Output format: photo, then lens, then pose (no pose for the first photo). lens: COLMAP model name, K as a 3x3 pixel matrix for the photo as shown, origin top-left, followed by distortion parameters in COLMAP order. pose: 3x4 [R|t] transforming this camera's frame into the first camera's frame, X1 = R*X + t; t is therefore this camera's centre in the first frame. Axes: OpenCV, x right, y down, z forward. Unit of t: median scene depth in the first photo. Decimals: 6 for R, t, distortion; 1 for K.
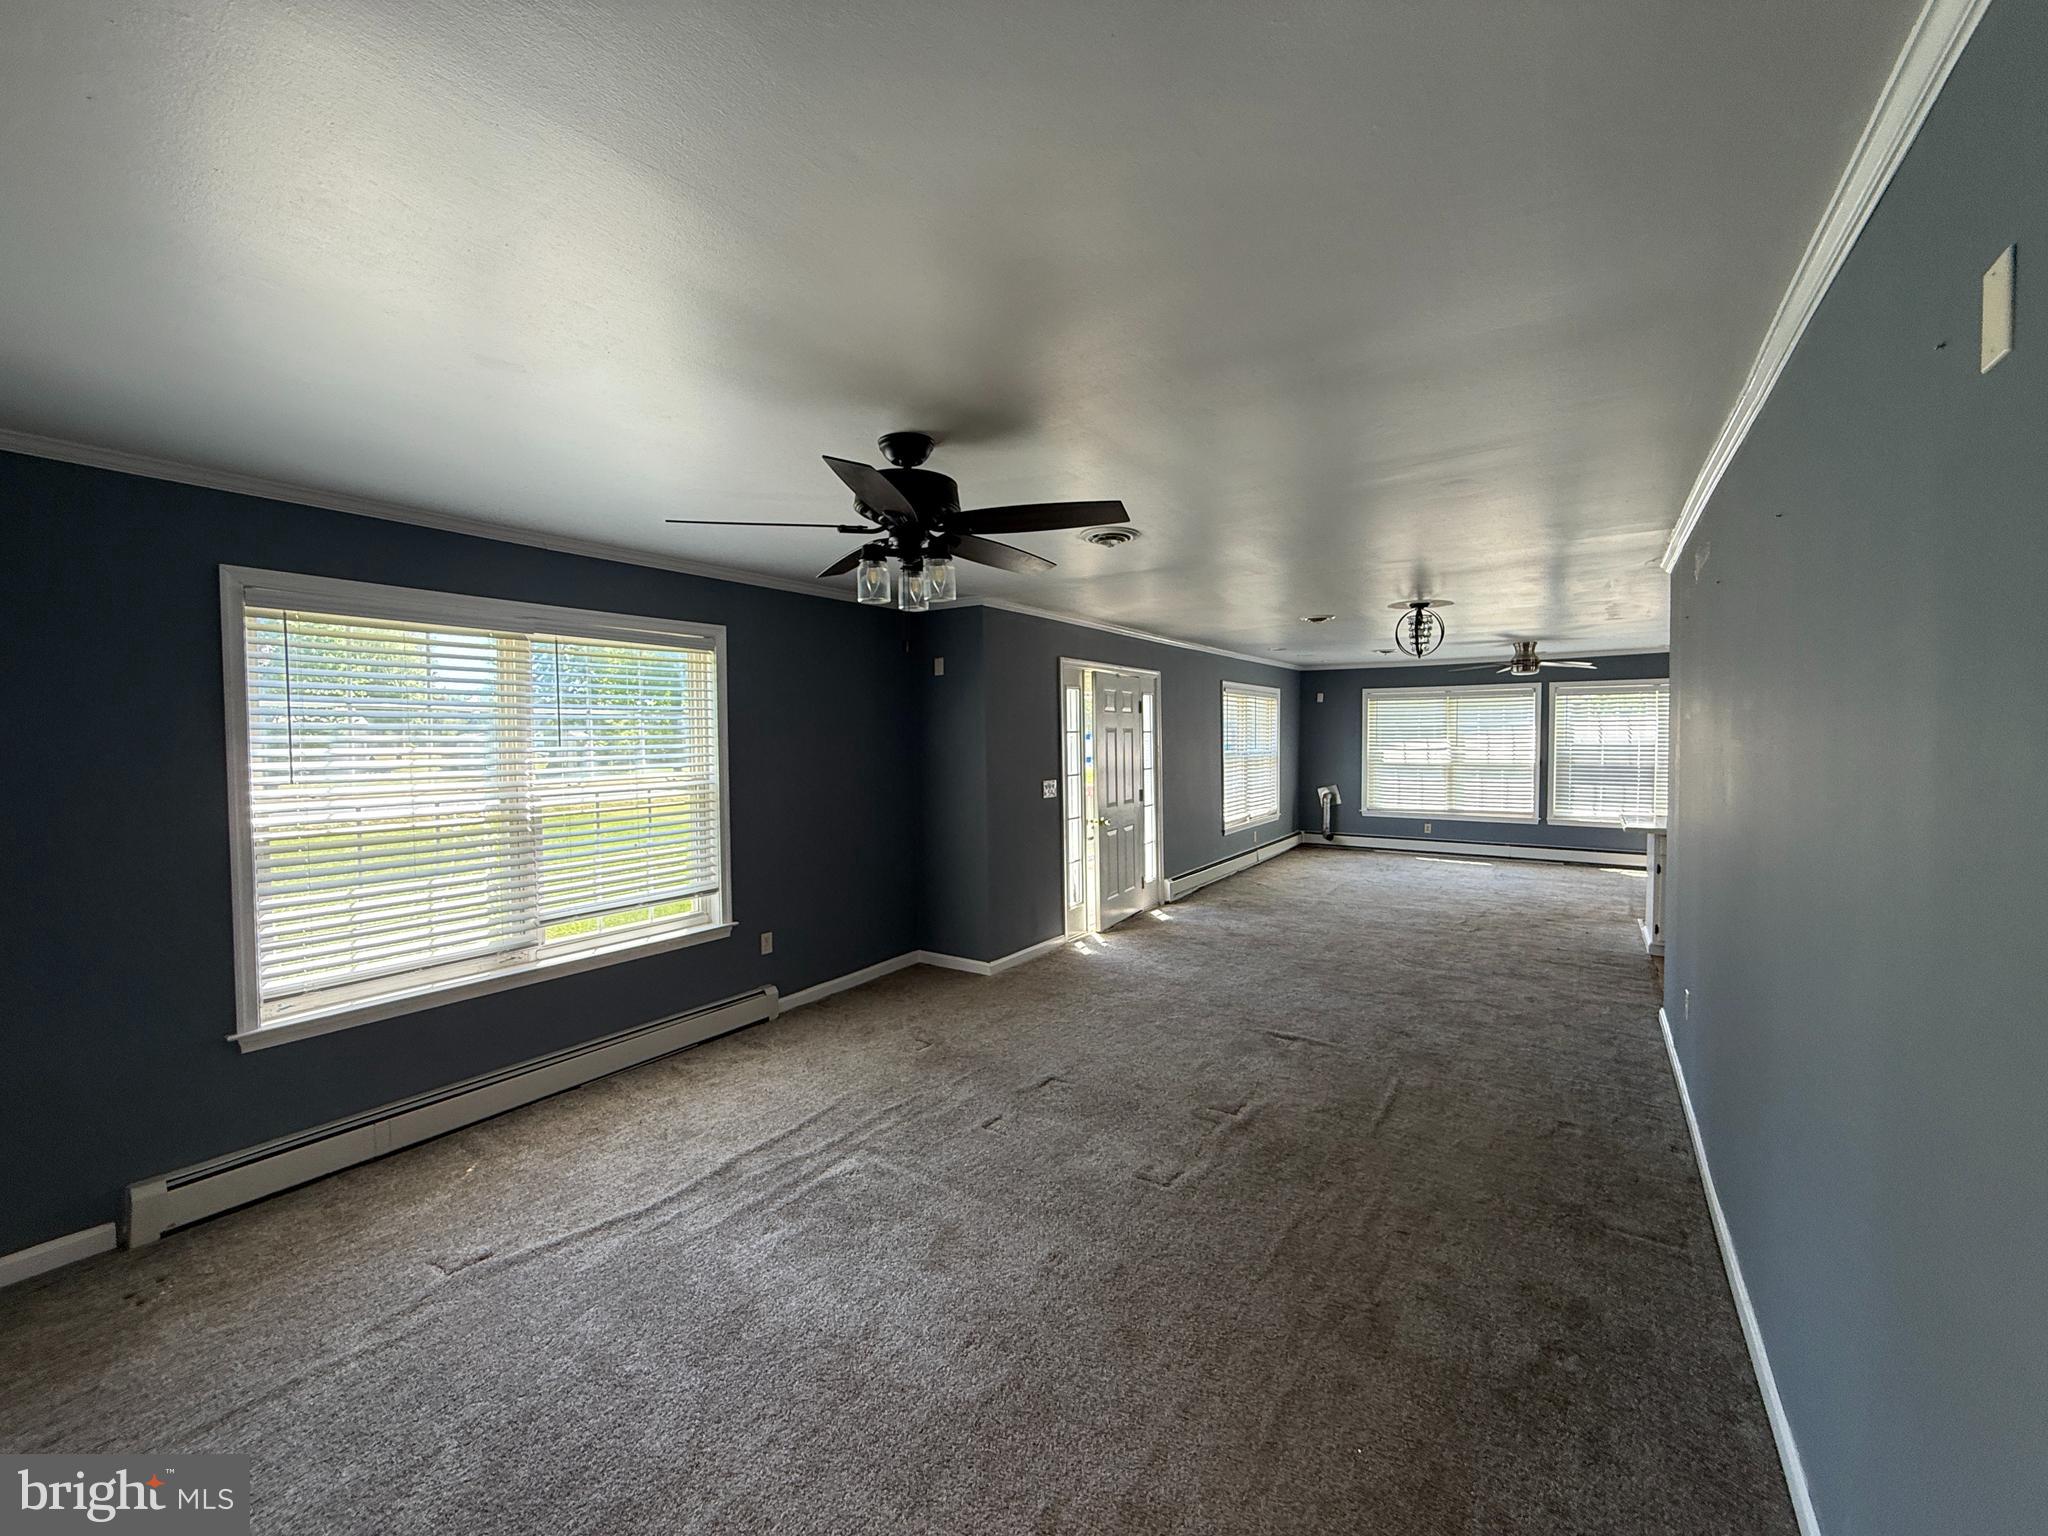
lens RADIAL K [[816.0, 0, 1021.2], [0, 816.0, 768.9], [0, 0, 1]] dist [0.000731, -0.000140]
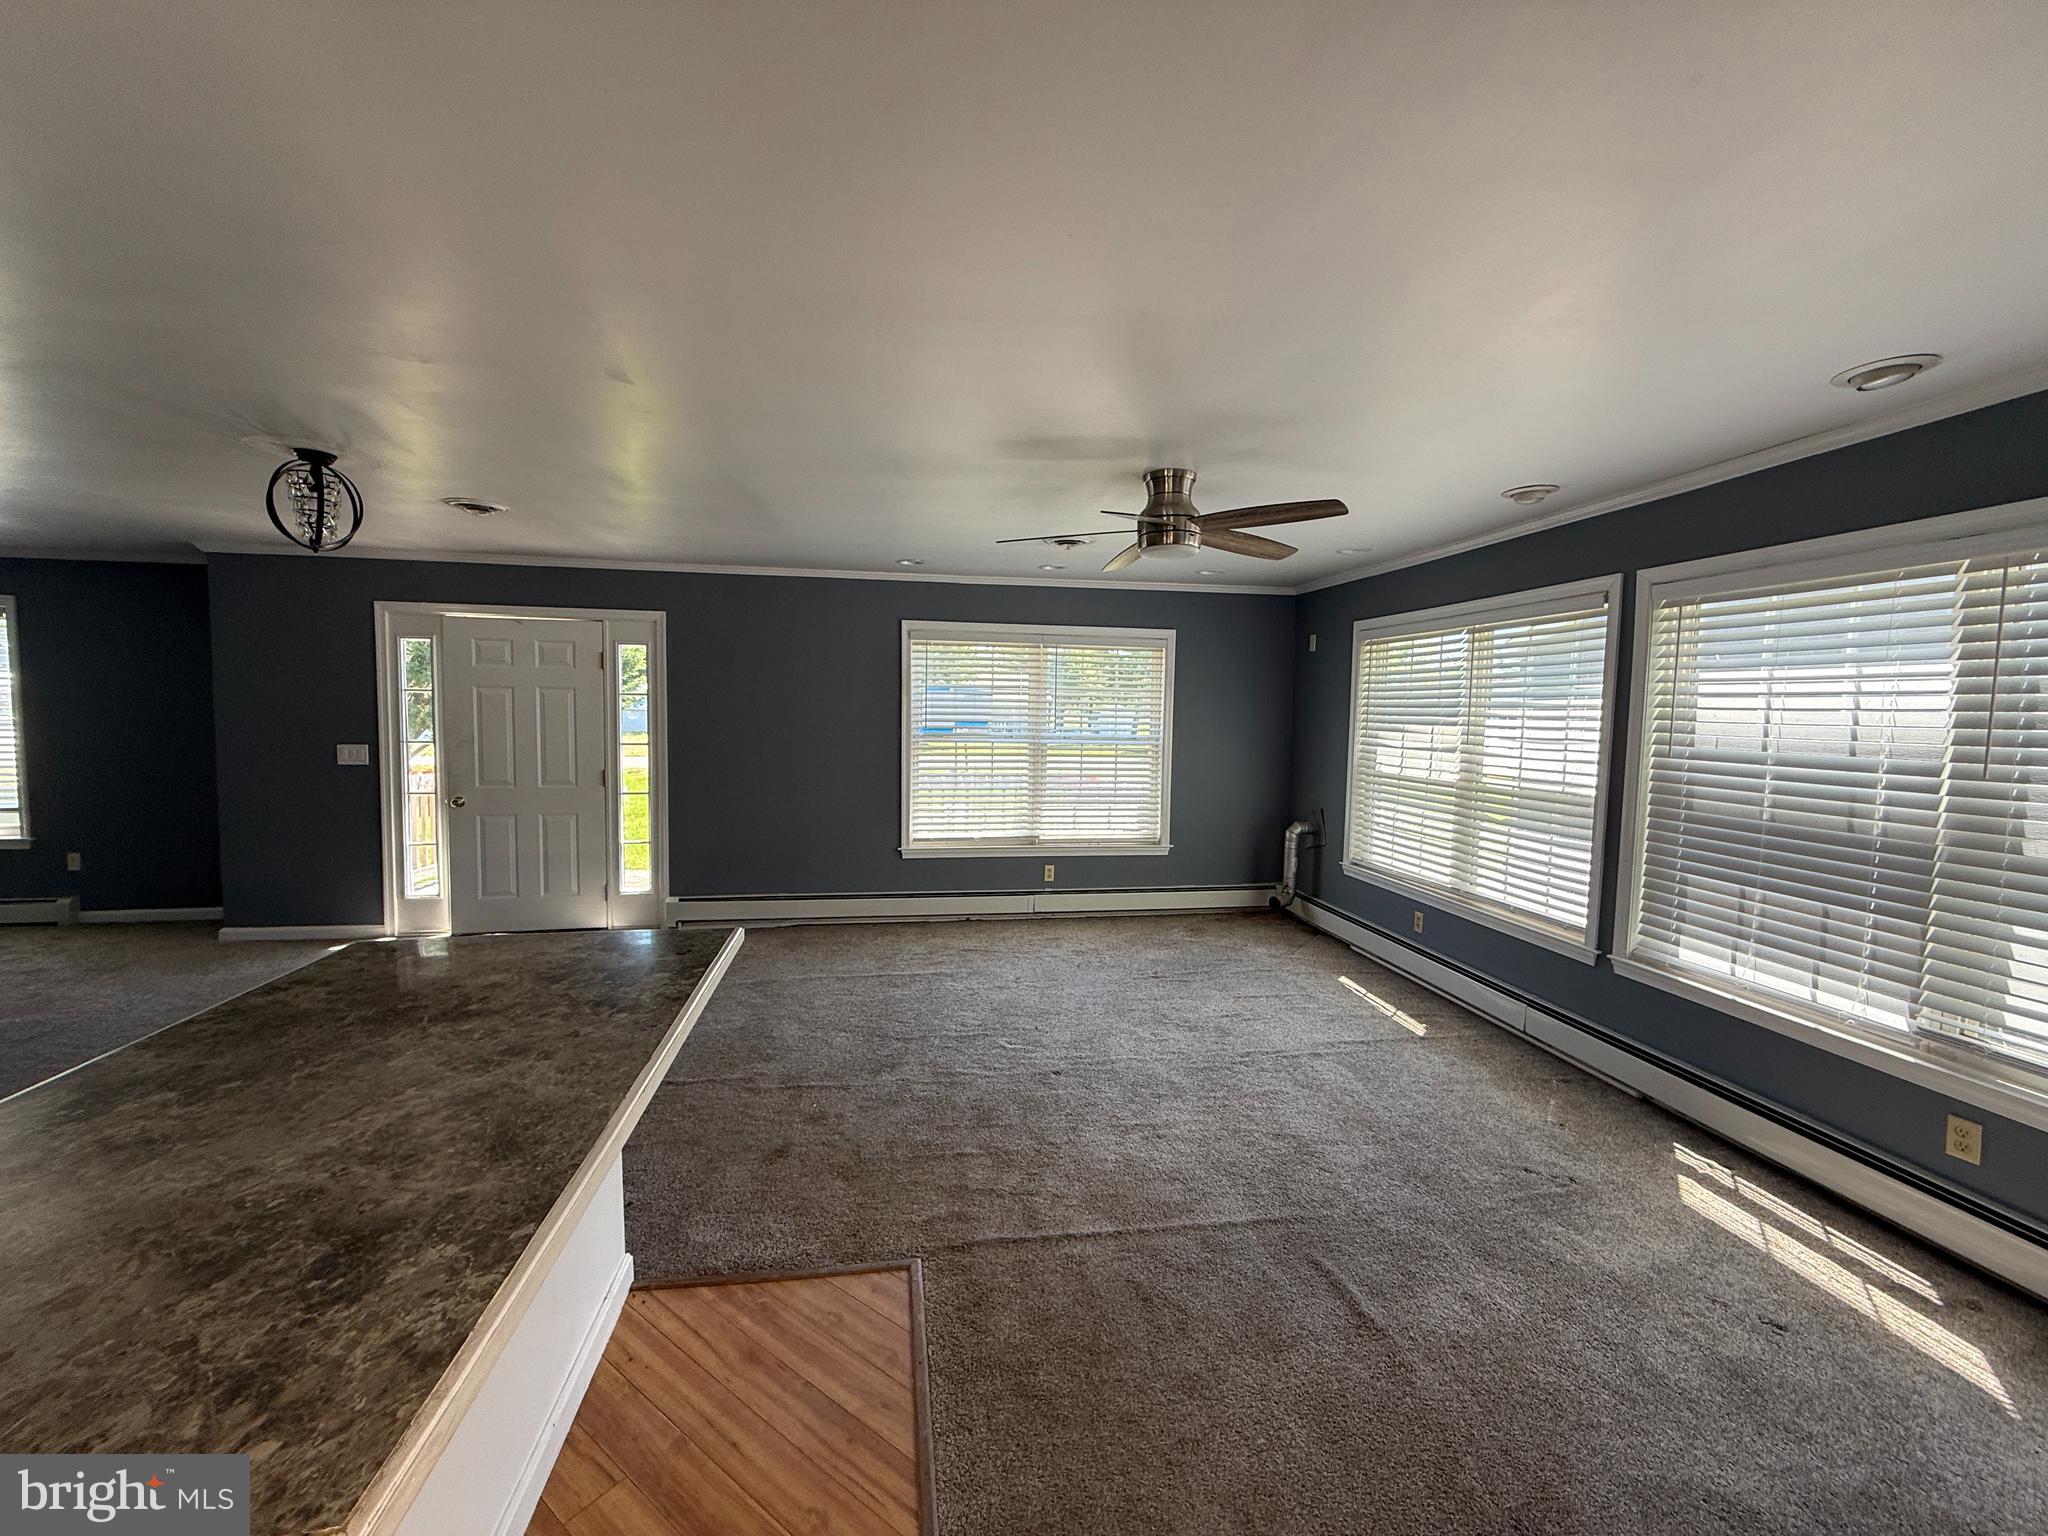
lens RADIAL K [[813.0, 0, 1018.7], [0, 813.0, 770.7], [0, 0, 1]] dist [0.000831, 0.000002]
pose [[0.690018, 0.073651, -0.720035, 0.856999], [-0.051571, 0.997284, 0.052589, -0.030057], [0.721952, 0.000845, 0.691942, 0.679103]]
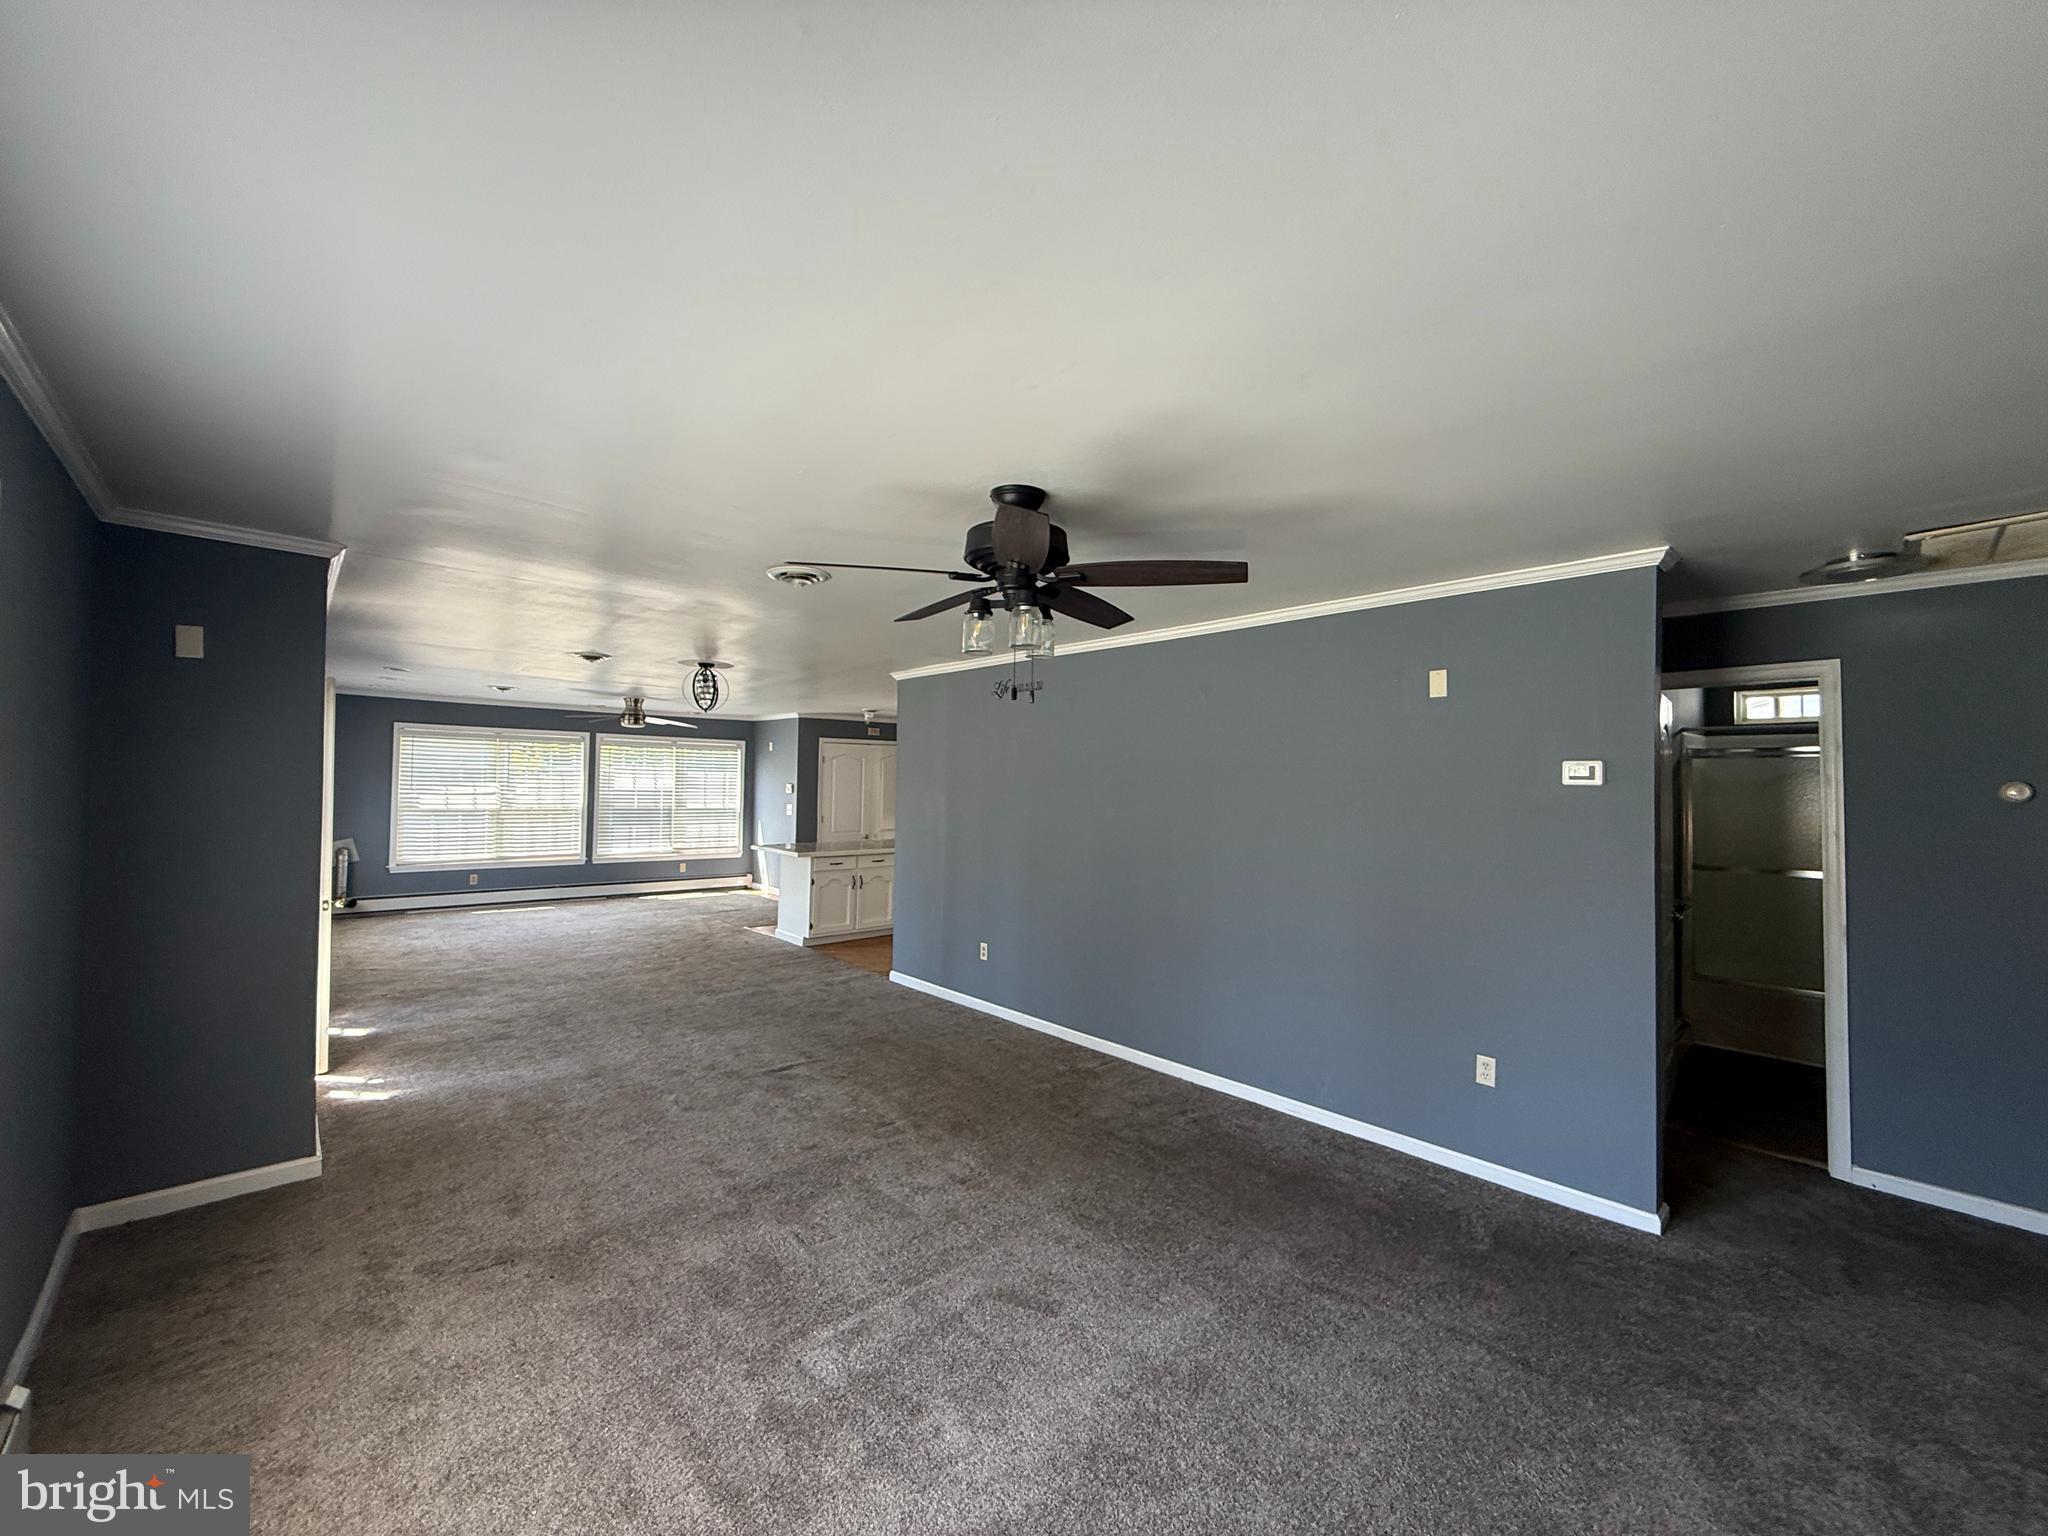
lens RADIAL K [[816.0, 0, 1021.2], [0, 816.0, 768.9], [0, 0, 1]] dist [0.000731, -0.000140]
pose [[0.227192, 0.031311, 0.973346, -0.340206], [0.019946, 0.999124, -0.036796, -0.007455], [-0.973646, 0.027774, 0.226369, 0.238036]]
